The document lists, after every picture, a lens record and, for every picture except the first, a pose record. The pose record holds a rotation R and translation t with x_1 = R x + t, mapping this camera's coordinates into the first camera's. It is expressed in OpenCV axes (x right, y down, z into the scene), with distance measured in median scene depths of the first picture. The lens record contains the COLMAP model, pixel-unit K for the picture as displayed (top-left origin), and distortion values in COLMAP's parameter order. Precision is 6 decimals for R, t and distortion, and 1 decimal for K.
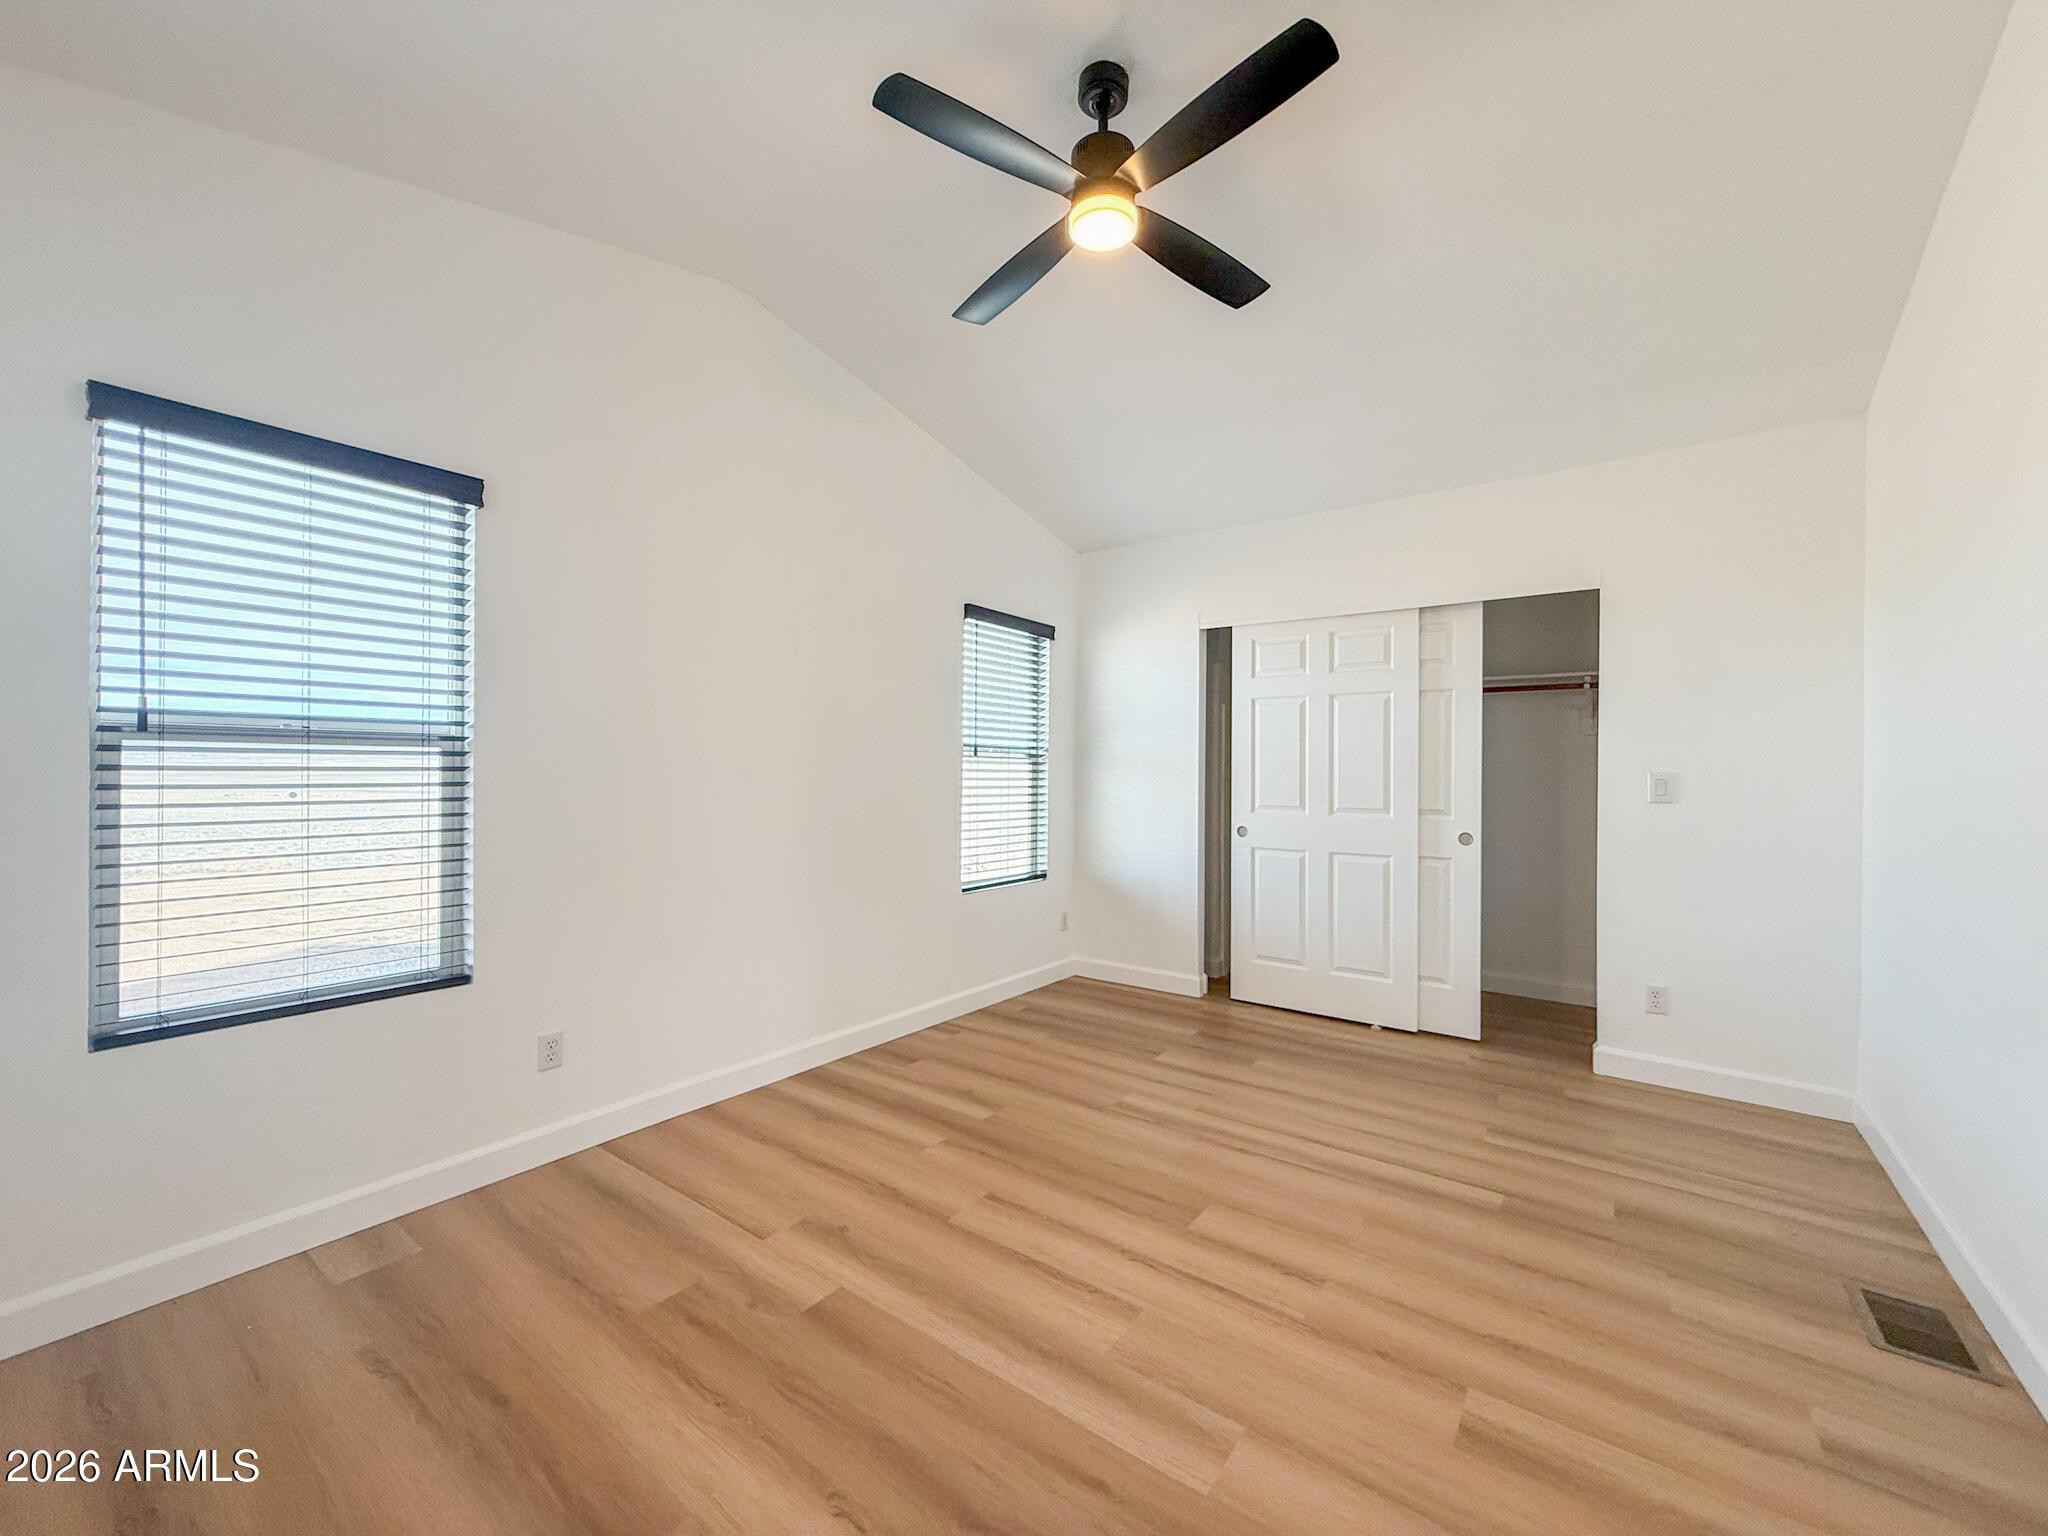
lens RADIAL K [[815.1, 0, 1018.9], [0, 815.1, 769.5], [0, 0, 1]] dist [-0.000903, -0.000384]
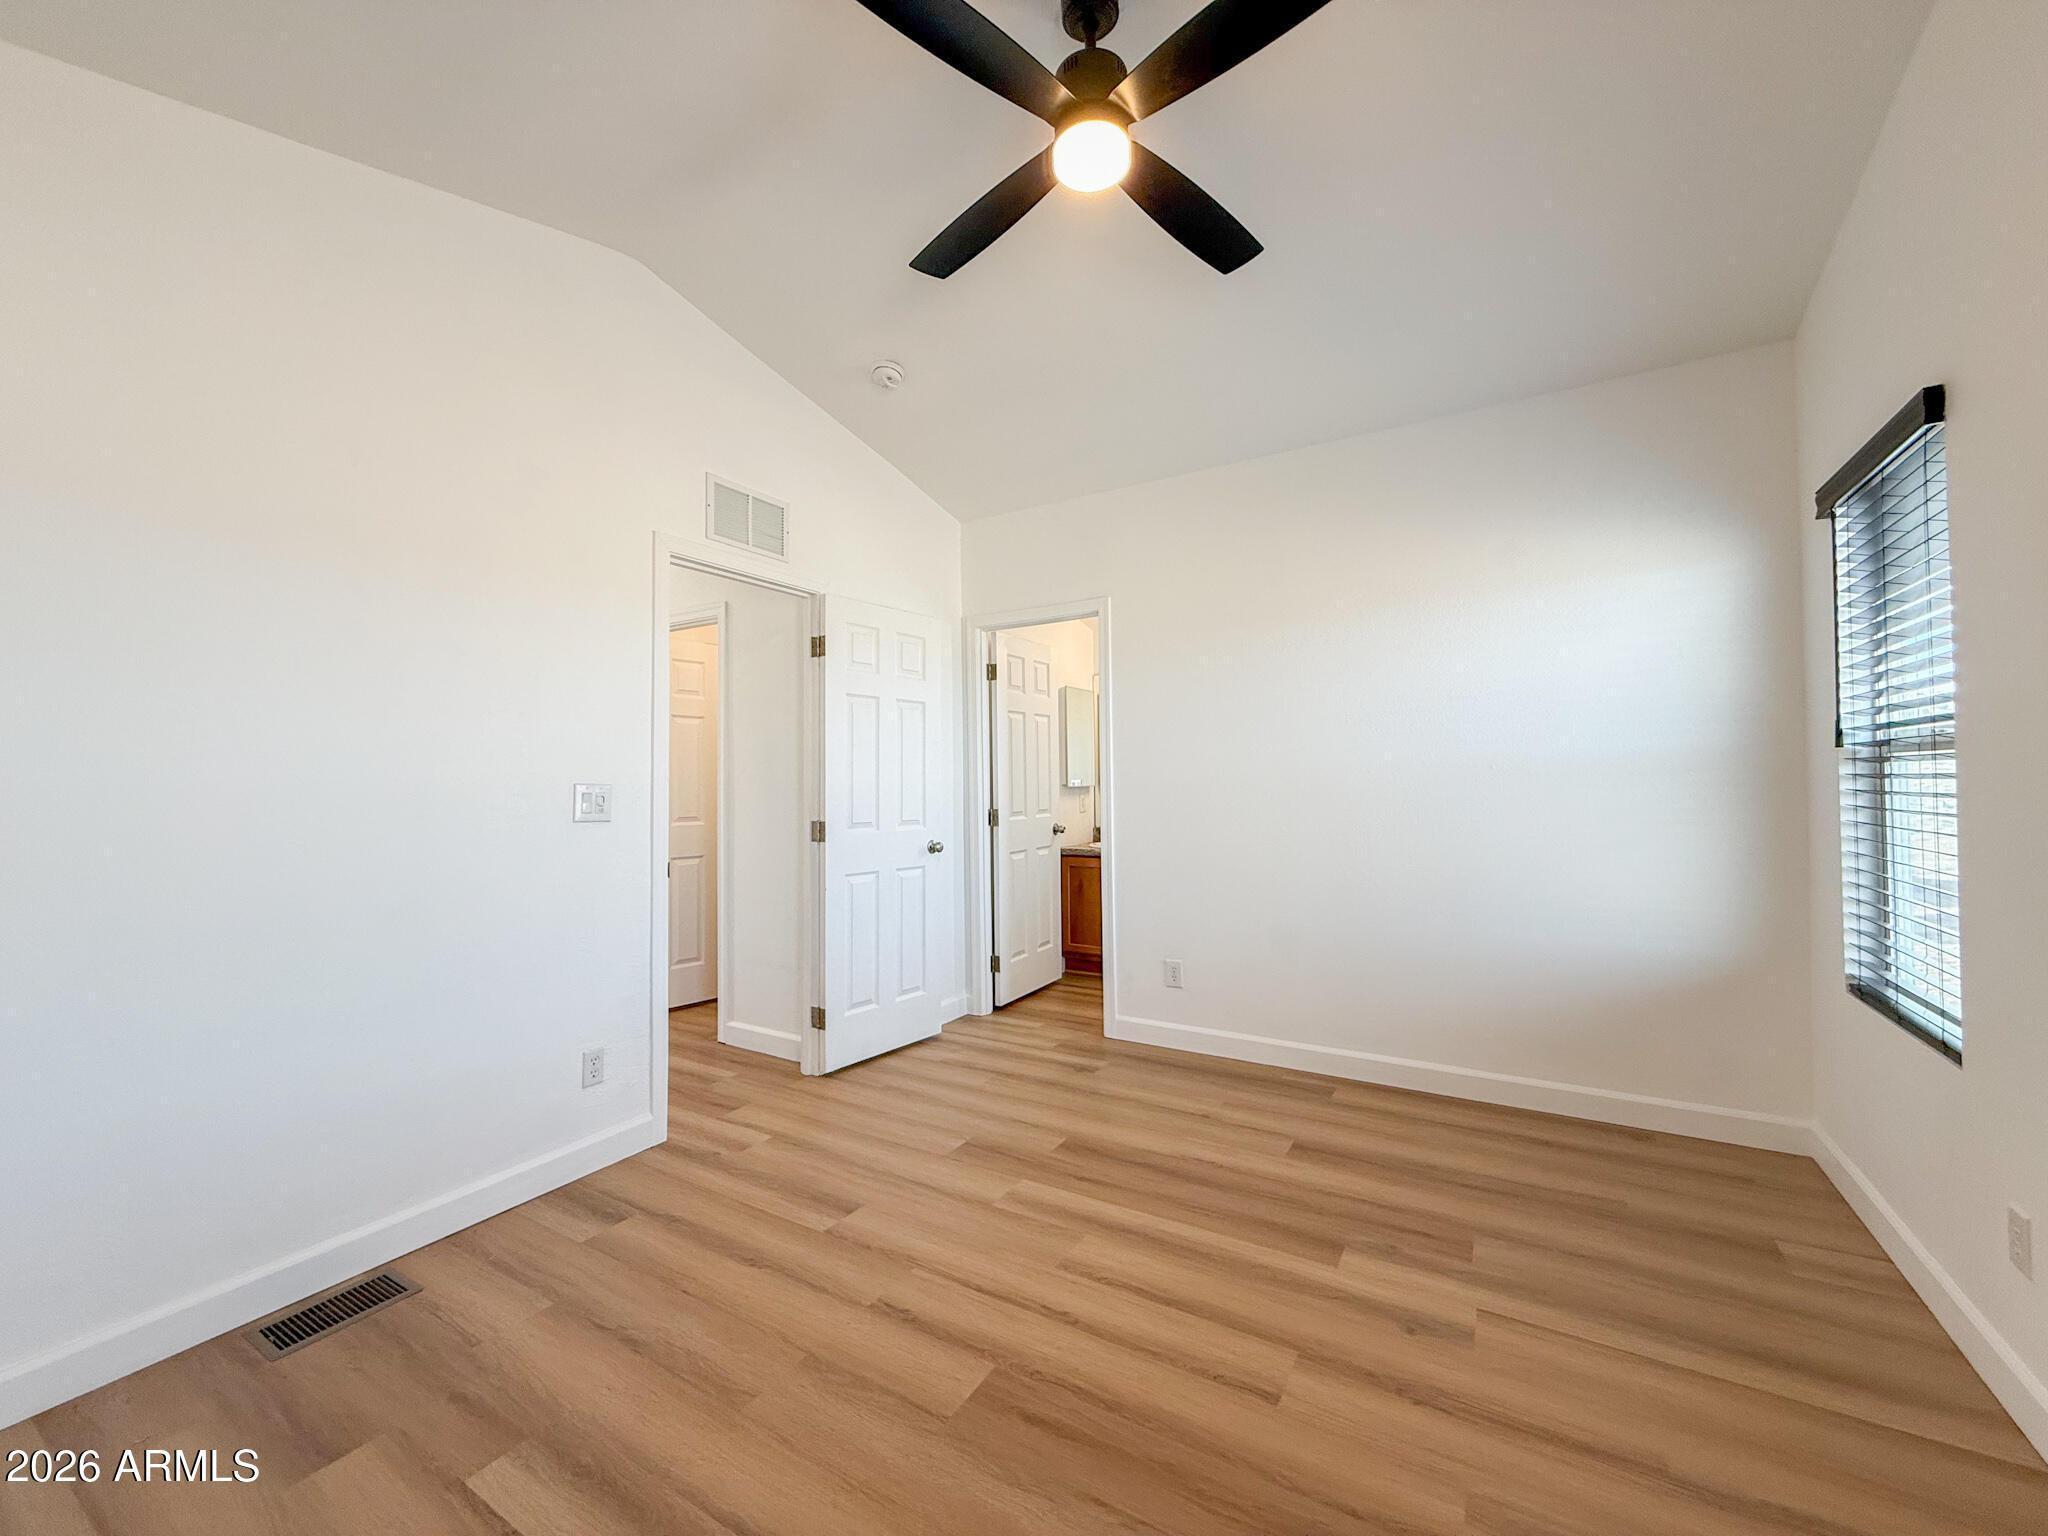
lens RADIAL K [[815.1, 0, 1018.9], [0, 815.1, 769.5], [0, 0, 1]] dist [-0.000903, -0.000384]
pose [[-0.995816, 0.004568, -0.091271, 0.286368], [0.006081, 0.999848, -0.016314, 0.001394], [0.091183, -0.016801, -0.995692, 2.017639]]
